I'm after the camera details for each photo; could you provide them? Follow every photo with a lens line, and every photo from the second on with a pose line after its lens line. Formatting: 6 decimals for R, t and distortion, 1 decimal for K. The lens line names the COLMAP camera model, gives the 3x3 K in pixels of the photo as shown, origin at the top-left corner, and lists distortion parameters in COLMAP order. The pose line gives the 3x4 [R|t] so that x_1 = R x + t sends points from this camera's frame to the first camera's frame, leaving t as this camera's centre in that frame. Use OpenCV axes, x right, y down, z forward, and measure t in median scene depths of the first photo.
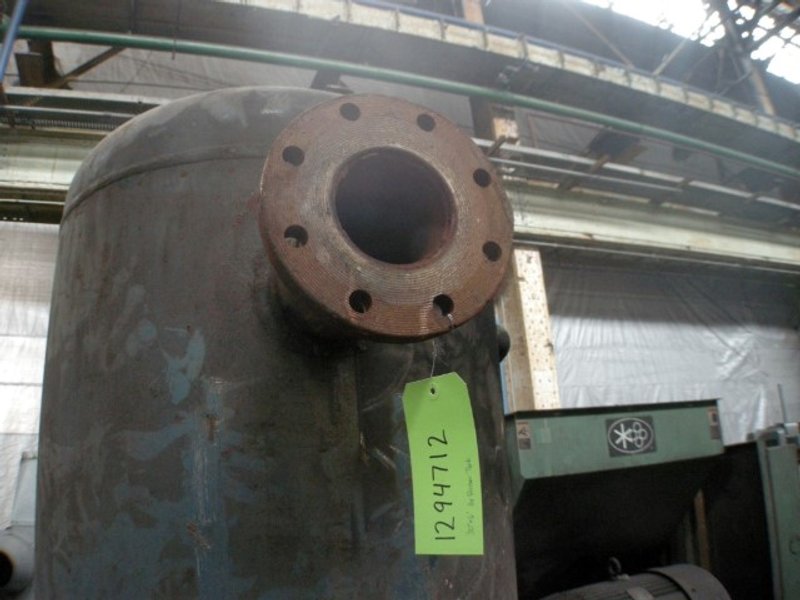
lens RADIAL K [[639.3, 0, 395.6], [0, 639.3, 276.6], [0, 0, 1]] dist [-0.271427, 0.092137]
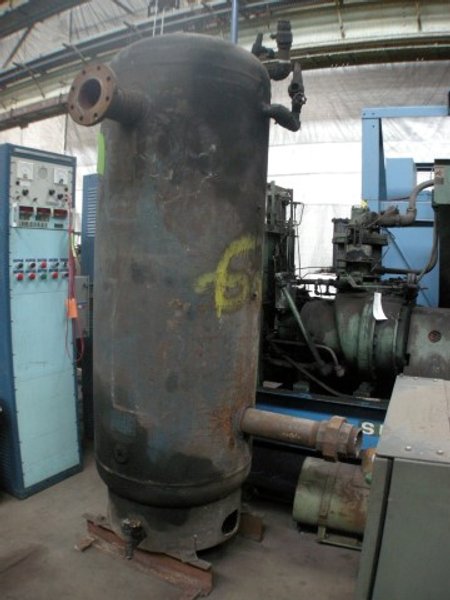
lens RADIAL K [[479.5, 0, 227.5], [0, 479.5, 300.9], [0, 0, 1]] dist [-0.271427, 0.092137]
pose [[0.647961, 0.161279, -0.744403, 2.198236], [0.174225, 0.920031, 0.350983, 0.204322], [0.741480, -0.357116, 0.568045, -0.333627]]
